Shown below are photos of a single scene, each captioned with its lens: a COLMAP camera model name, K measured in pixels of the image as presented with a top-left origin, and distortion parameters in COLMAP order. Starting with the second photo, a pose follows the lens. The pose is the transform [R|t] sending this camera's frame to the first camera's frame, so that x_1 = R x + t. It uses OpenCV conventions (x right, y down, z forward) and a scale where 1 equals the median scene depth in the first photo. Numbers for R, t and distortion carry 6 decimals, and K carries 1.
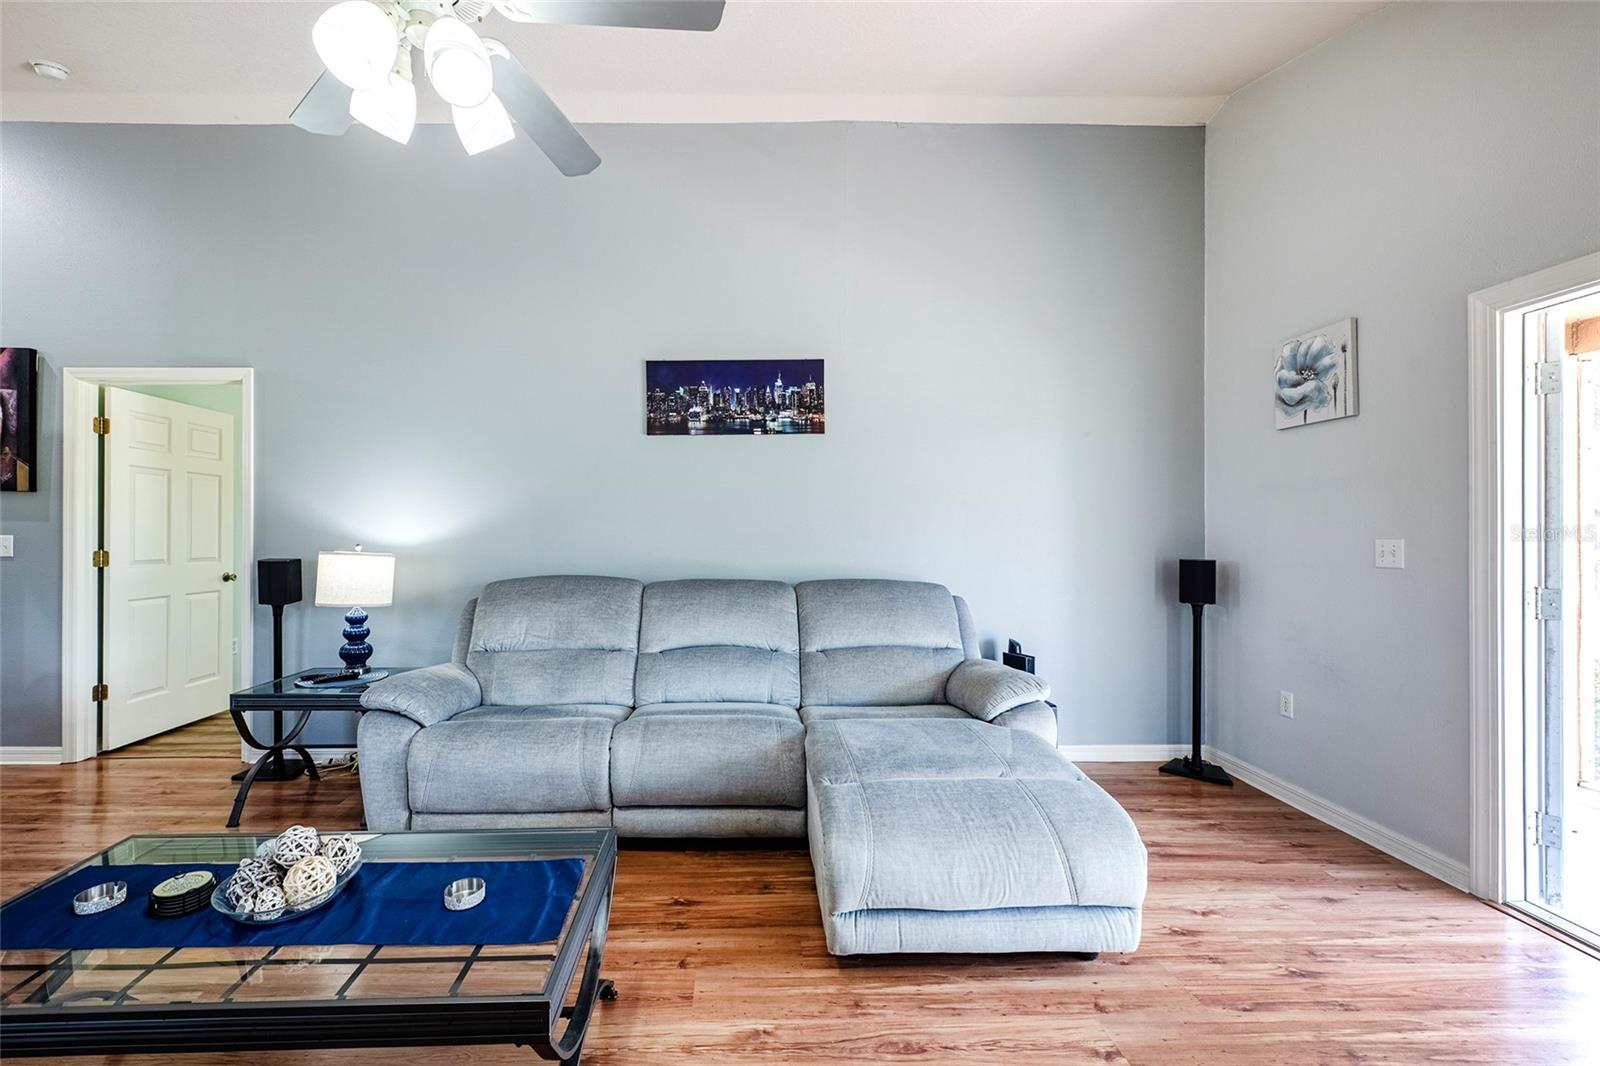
lens RADIAL K [[674.3, 0, 773.0], [0, 674.3, 525.4], [0, 0, 1]] dist [-0.000011, 0.000262]
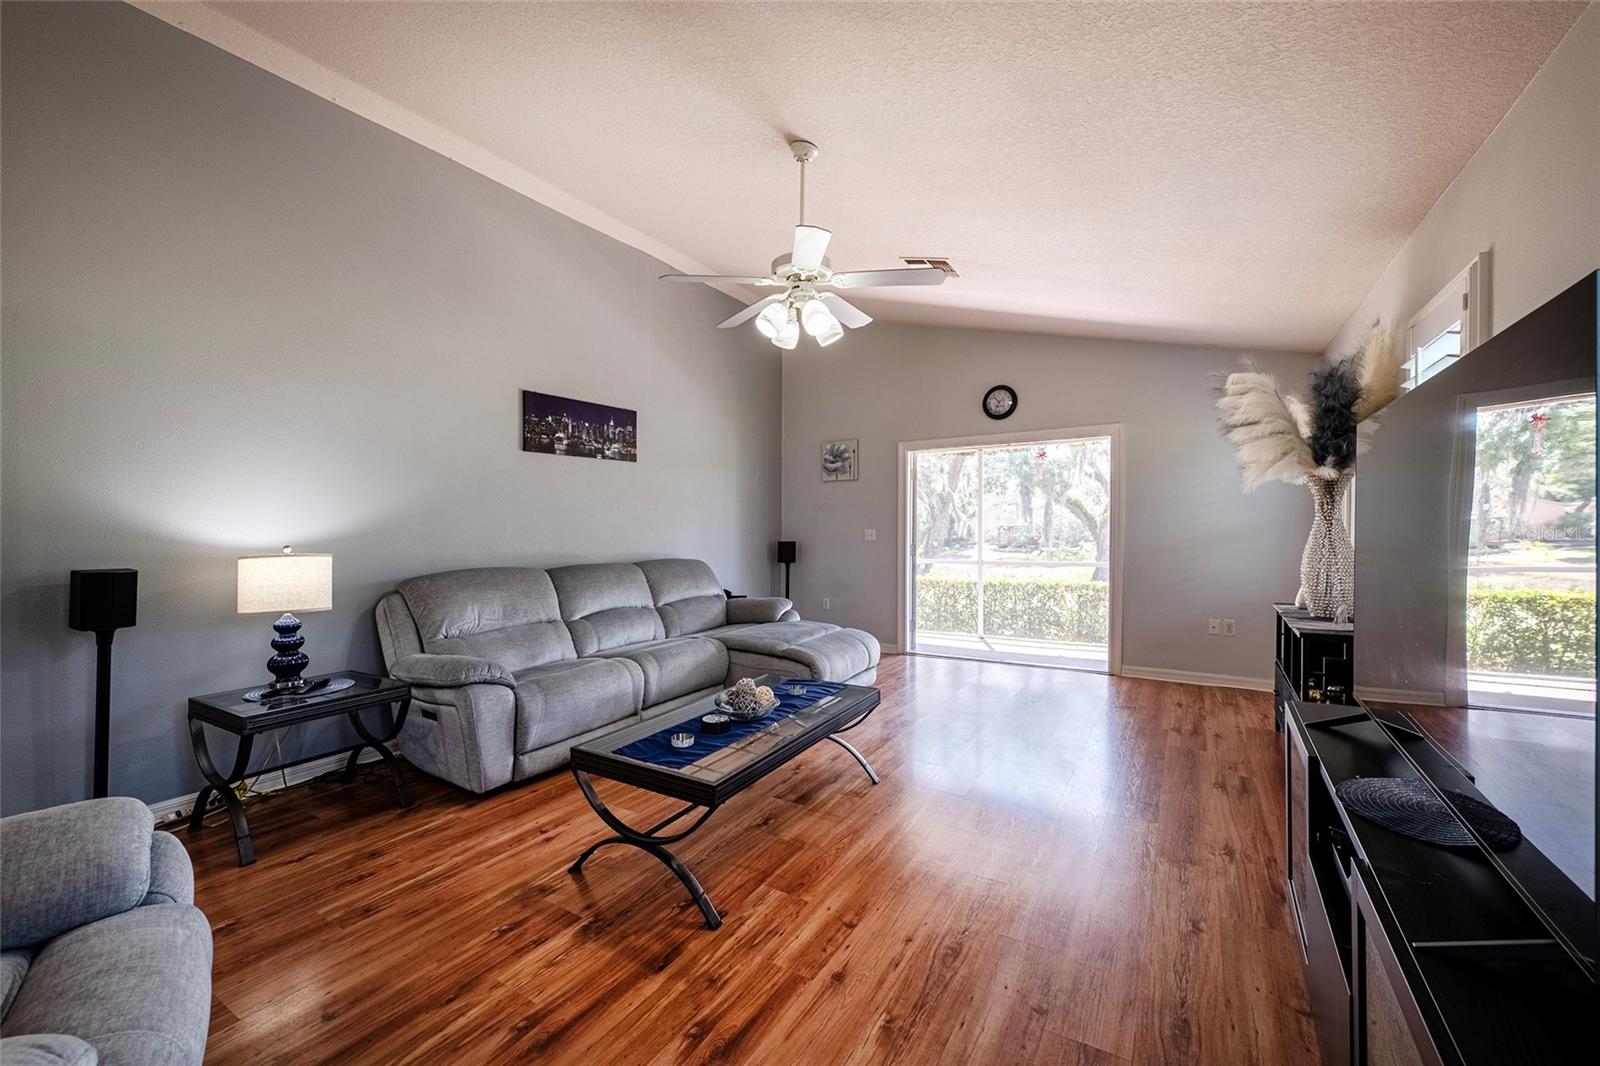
lens RADIAL K [[635.7, 0, 804.0], [0, 635.7, 546.8], [0, 0, 1]] dist [0.004630, -0.001758]
pose [[0.525094, -0.030911, 0.850483, -0.987607], [0.000583, 0.999353, 0.035961, -0.001425], [-0.851044, -0.018387, 0.524772, -0.044508]]
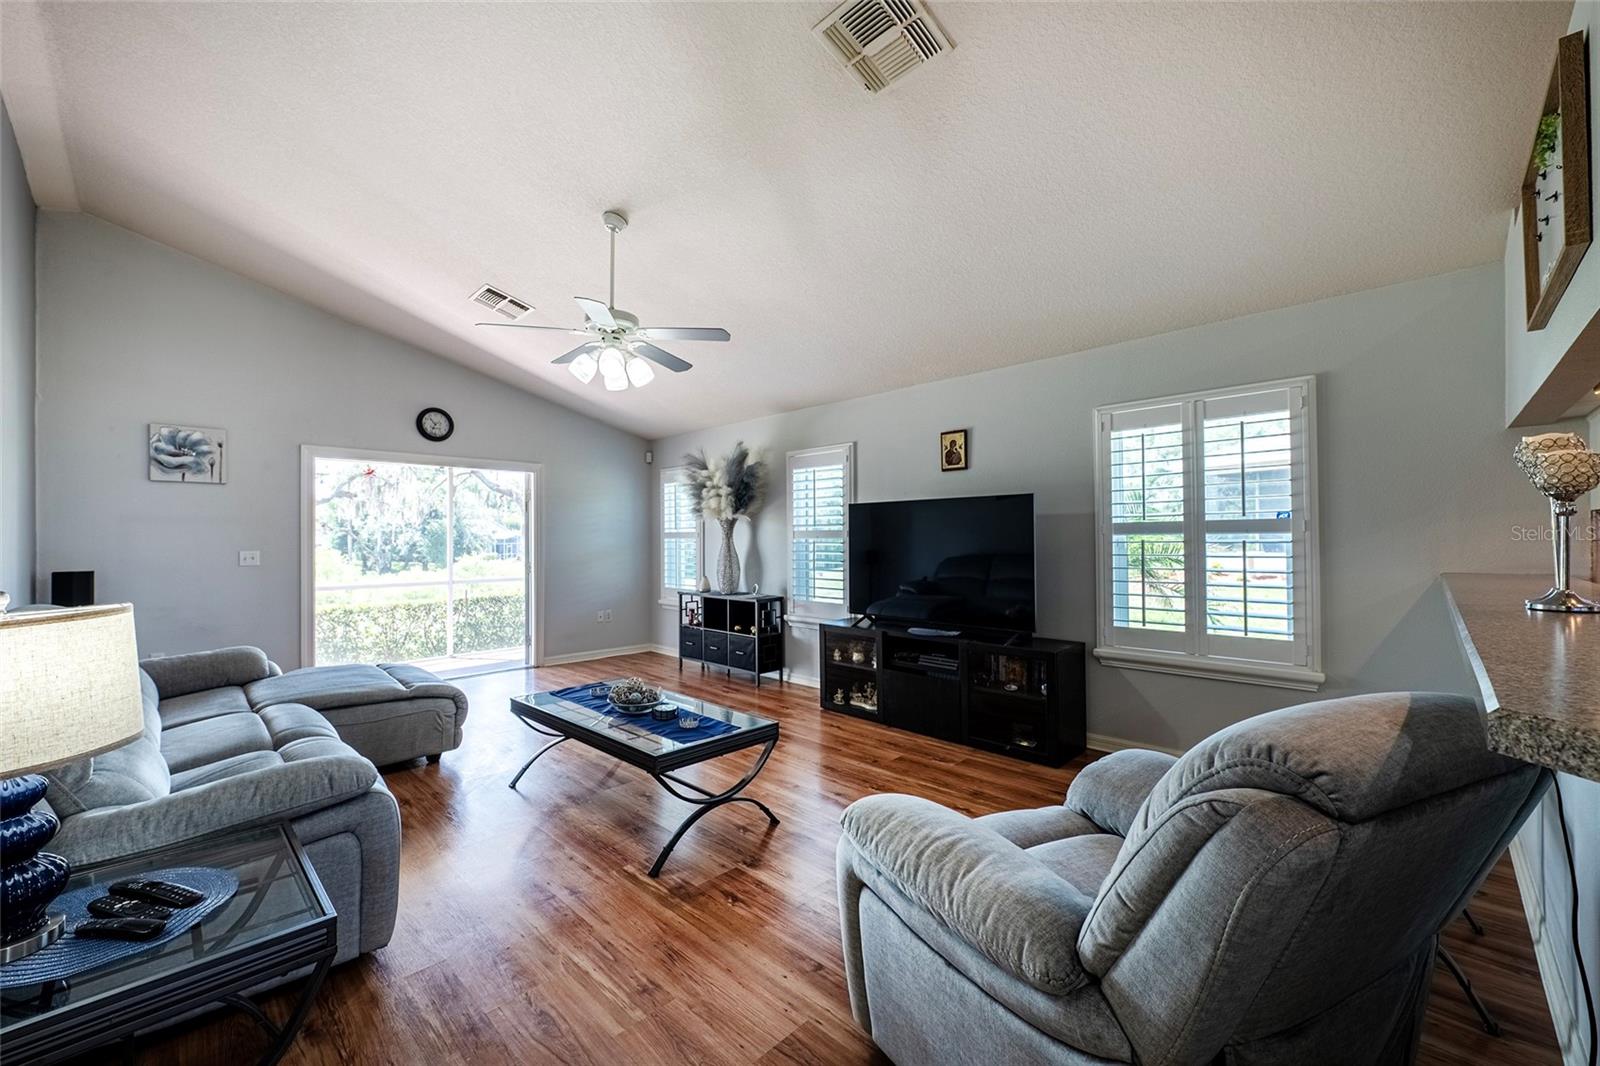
lens RADIAL K [[635.7, 0, 800.7], [0, 635.7, 538.6], [0, 0, 1]] dist [0.004630, -0.001758]
pose [[-0.715498, 0.009824, 0.698545, -1.161377], [0.000684, 0.999910, -0.013362, 0.006213], [-0.698614, -0.009083, -0.715441, 0.925676]]
